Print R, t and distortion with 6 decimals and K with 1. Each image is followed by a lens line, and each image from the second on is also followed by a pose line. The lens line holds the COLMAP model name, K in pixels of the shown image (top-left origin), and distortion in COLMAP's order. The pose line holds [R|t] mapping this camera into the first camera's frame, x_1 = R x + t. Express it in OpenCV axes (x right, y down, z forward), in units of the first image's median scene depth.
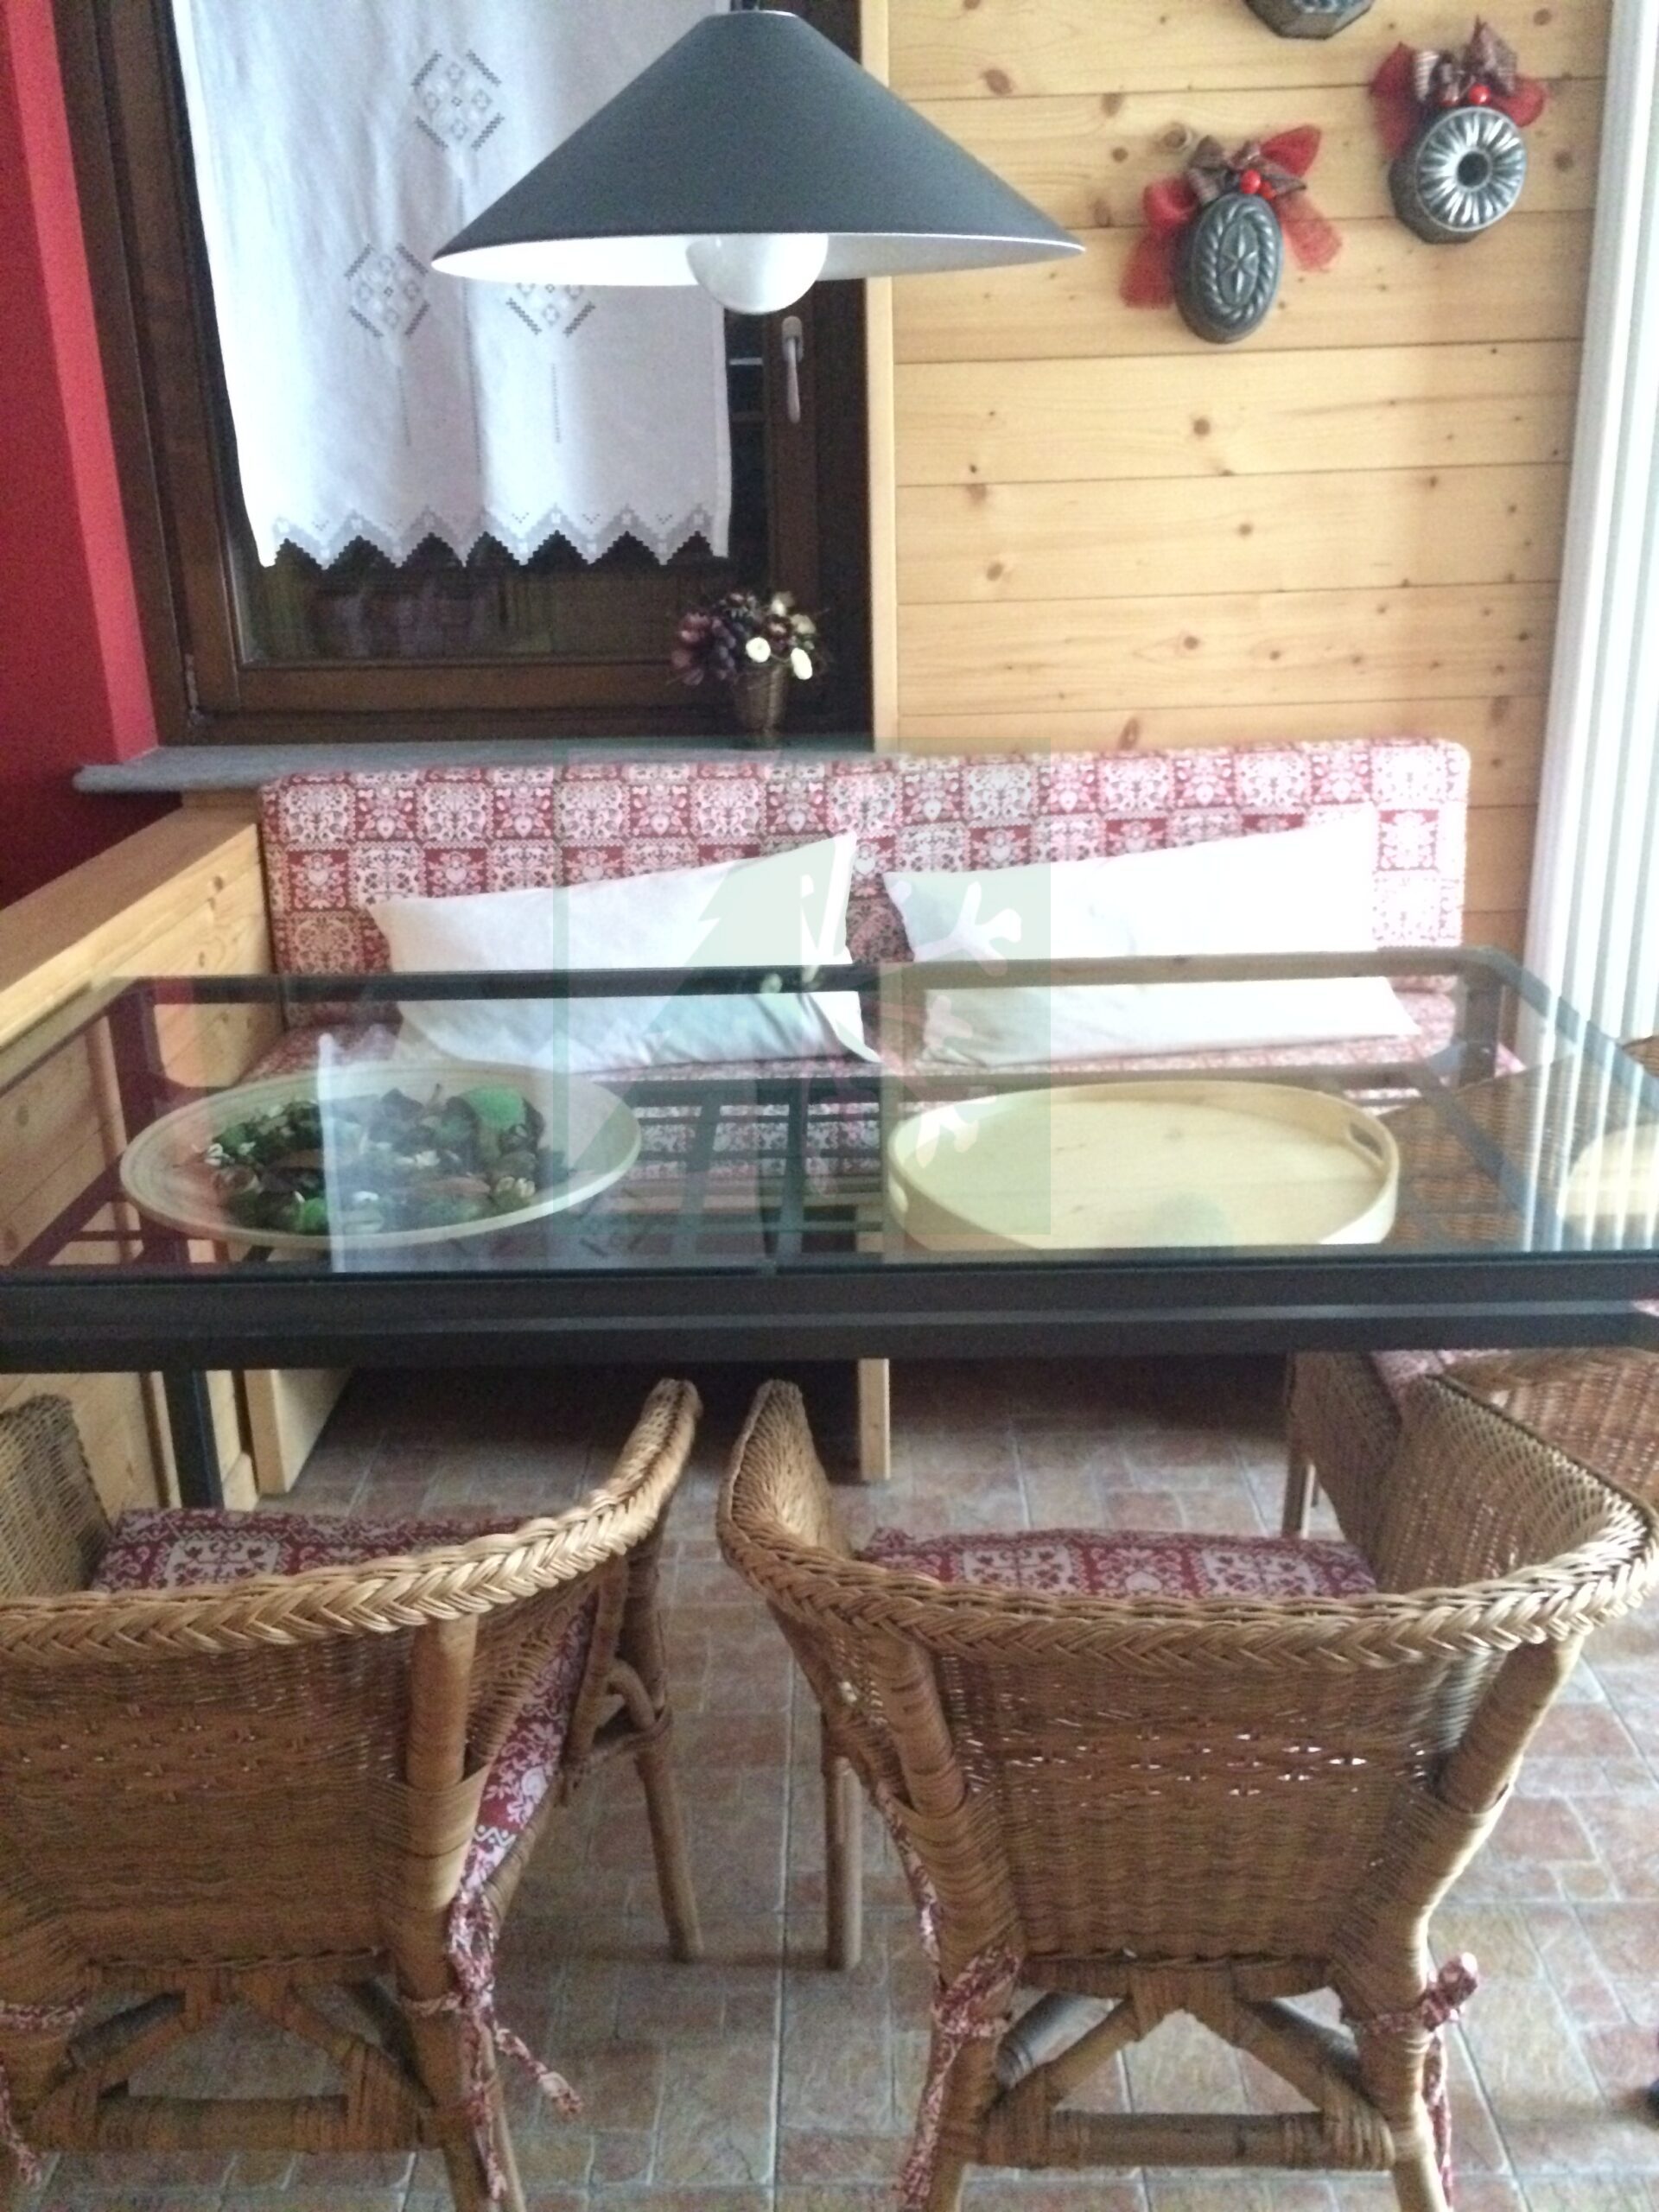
lens RADIAL K [[1894.5, 0, 834.3], [0, 1894.5, 1097.7], [0, 0, 1]] dist [0.074437, -0.106942]
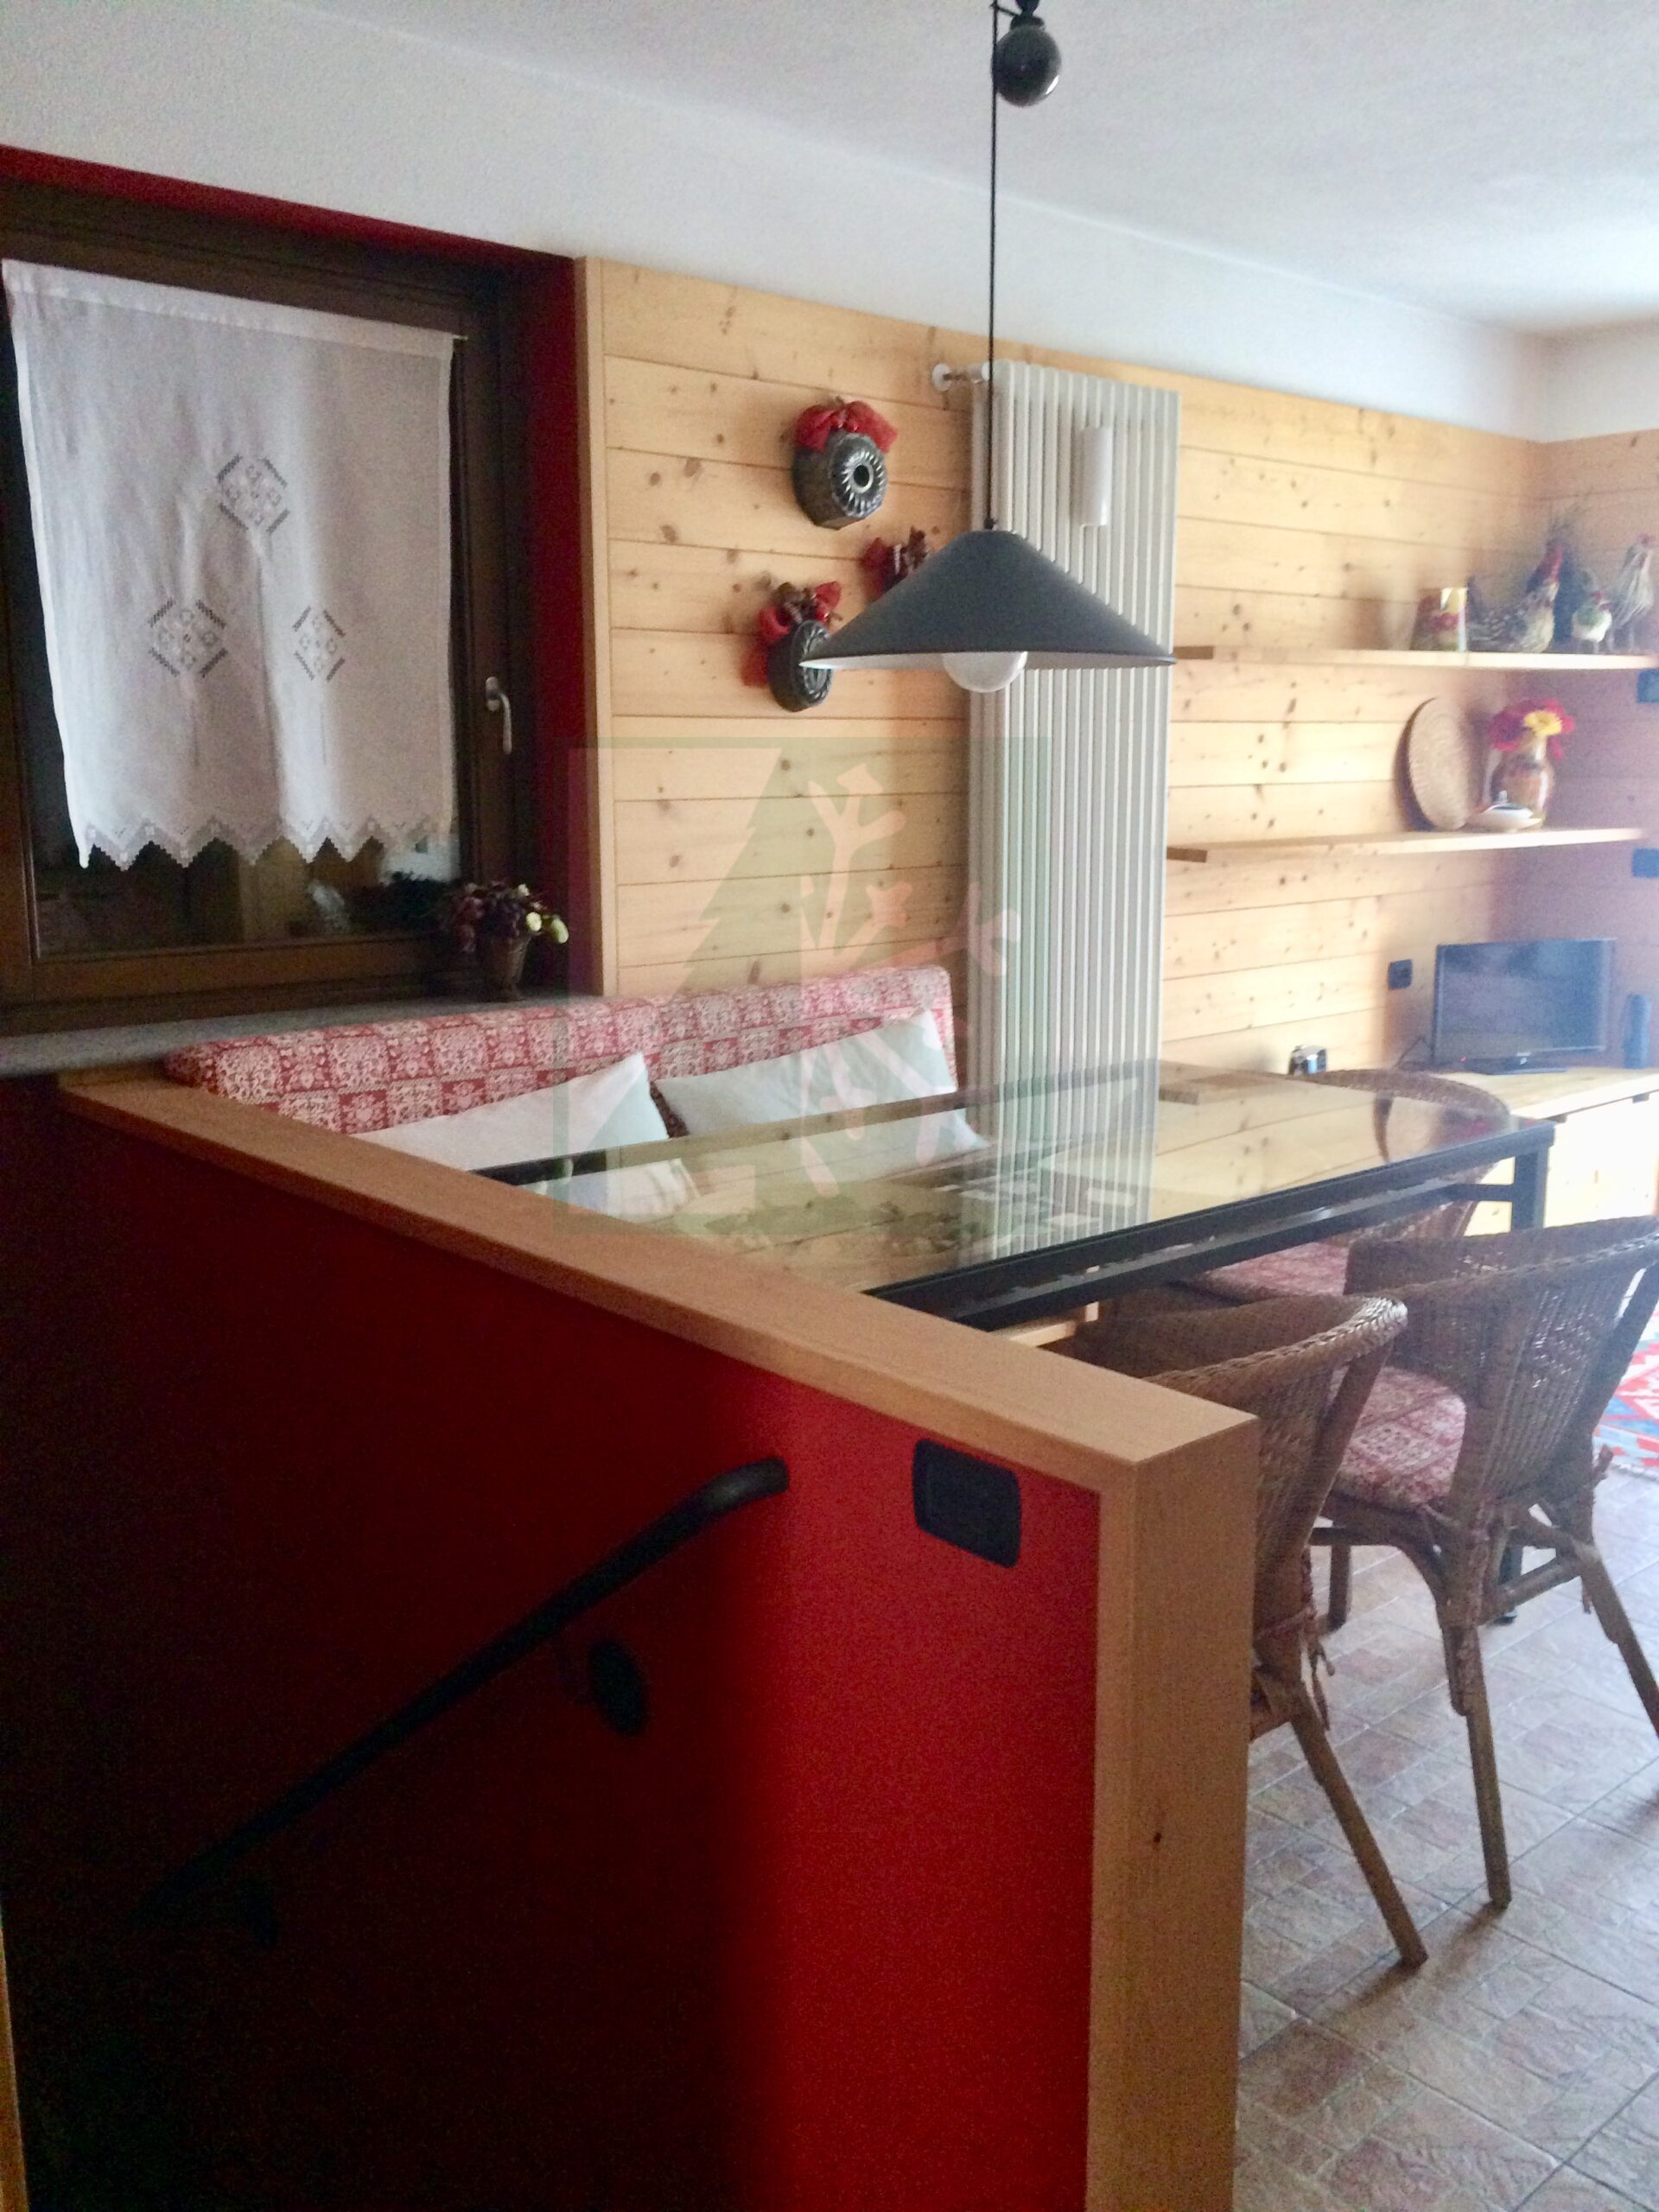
lens RADIAL K [[1894.5, 0, 824.1], [0, 1894.5, 1102.6], [0, 0, 1]] dist [0.074437, -0.106942]
pose [[0.747362, -0.095646, 0.657497, -0.758877], [0.204951, 0.974514, -0.091201, 0.040890], [-0.632017, 0.202914, 0.747917, -0.057983]]
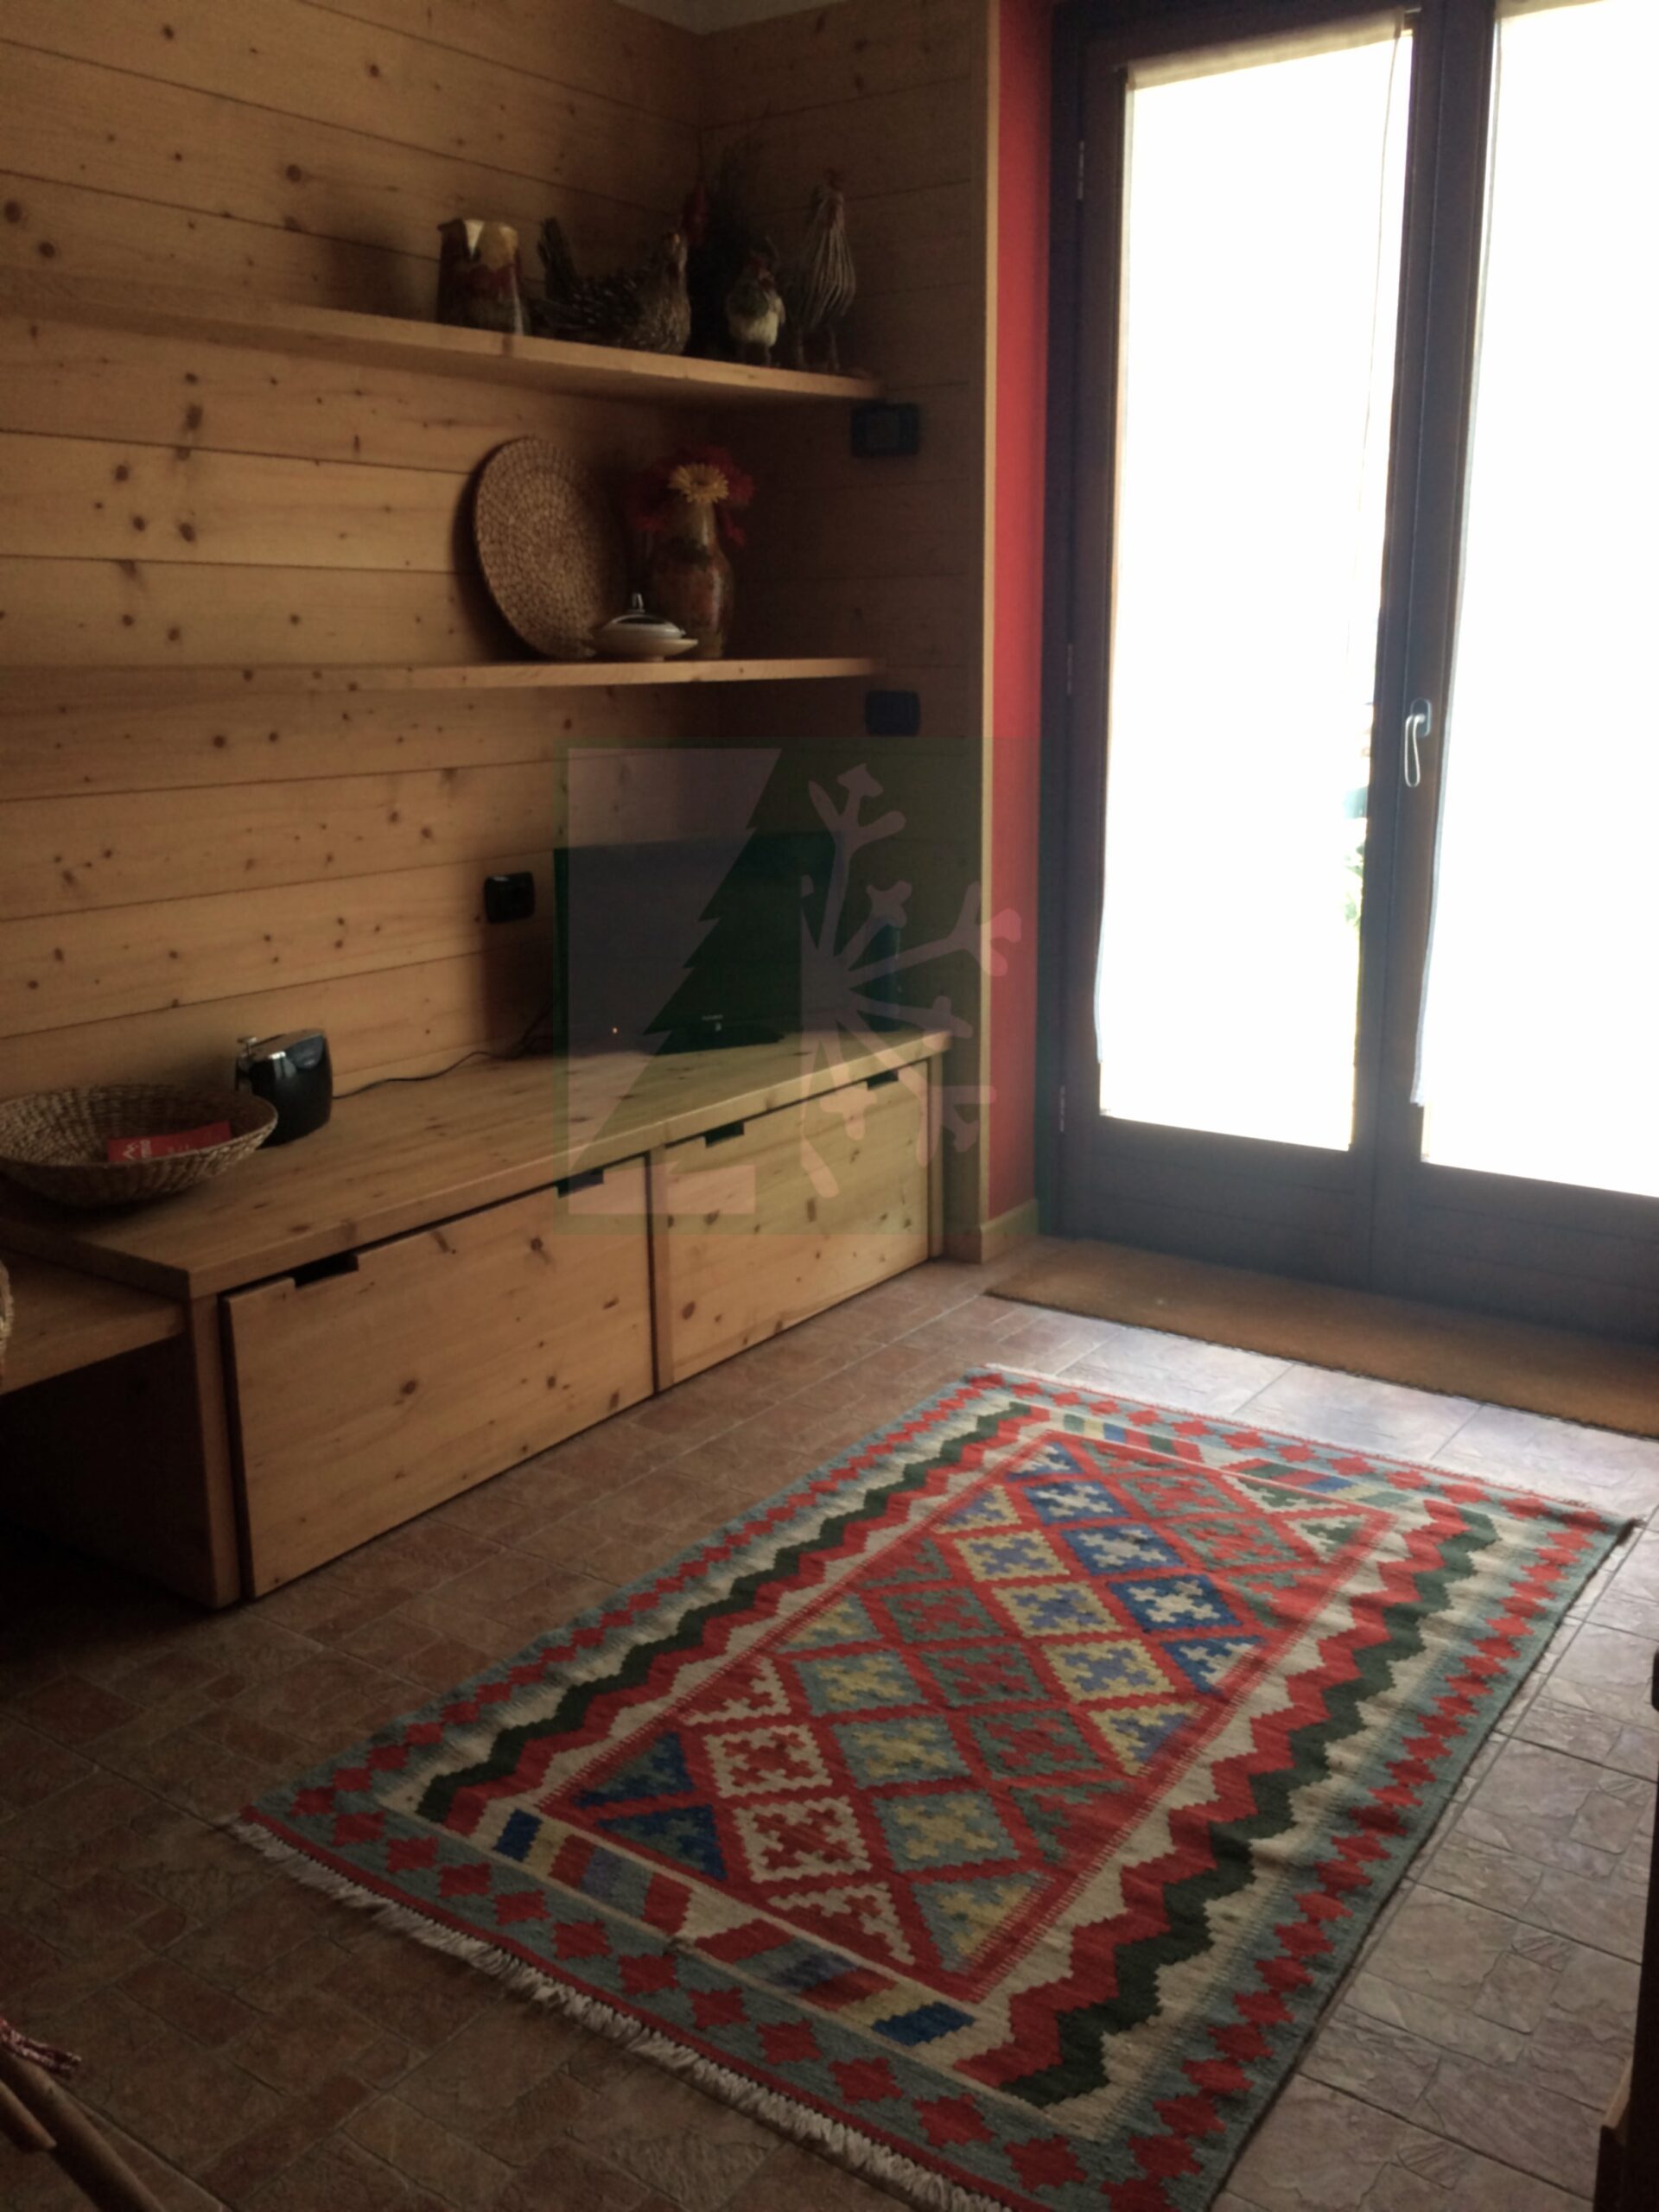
lens RADIAL K [[1894.5, 0, 844.7], [0, 1894.5, 1104.5], [0, 0, 1]] dist [0.074437, -0.106942]
pose [[0.568752, -0.170125, 0.804722, 0.143206], [0.267504, 0.963446, 0.014617, 0.020457], [-0.777793, 0.206953, 0.593471, 0.159259]]
